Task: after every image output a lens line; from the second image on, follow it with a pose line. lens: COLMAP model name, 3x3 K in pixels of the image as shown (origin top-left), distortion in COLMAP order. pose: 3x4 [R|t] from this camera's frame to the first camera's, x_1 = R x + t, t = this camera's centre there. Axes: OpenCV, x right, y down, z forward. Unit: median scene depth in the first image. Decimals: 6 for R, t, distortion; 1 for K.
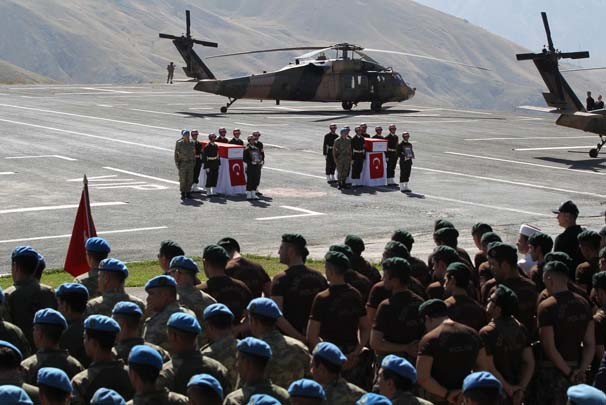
lens RADIAL K [[1559.7, 0, 302.8], [0, 1559.7, 203.8], [0, 0, 1]] dist [-0.311759, 0.000000]
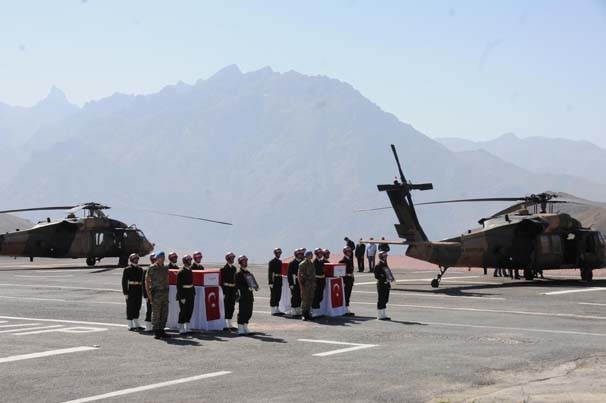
lens RADIAL K [[1123.5, 0, 301.4], [0, 1123.5, 202.4], [0, 0, 1]] dist [0.178593, 0.000000]
pose [[0.940481, -0.008115, 0.339749, -0.152437], [0.053796, 0.990665, -0.125253, 0.002711], [-0.335561, 0.136076, 0.932138, 0.336193]]
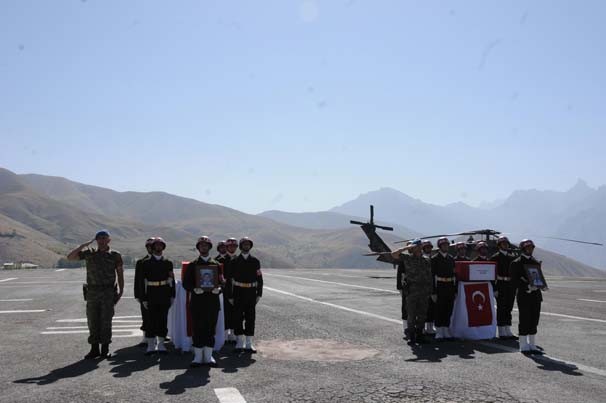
lens RADIAL K [[611.1, 0, 301.3], [0, 611.1, 206.5], [0, 0, 1]] dist [-0.011957, 0.000000]
pose [[0.955611, -0.035864, -0.292440, 0.042849], [-0.024128, 0.979704, -0.198993, -0.010854], [0.293641, 0.197216, 0.935351, 0.620078]]
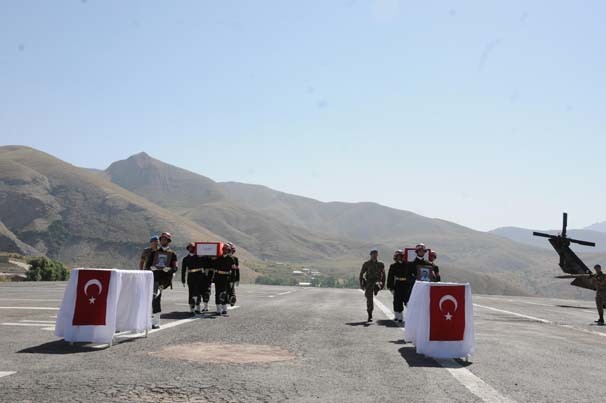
lens RADIAL K [[734.7, 0, 306.9], [0, 734.7, 207.2], [0, 0, 1]] dist [0.096481, 0.000000]
pose [[0.817421, -0.034180, -0.575026, 0.114650], [-0.098184, 0.975364, -0.197548, -0.006446], [0.567612, 0.217938, 0.793927, 0.655655]]
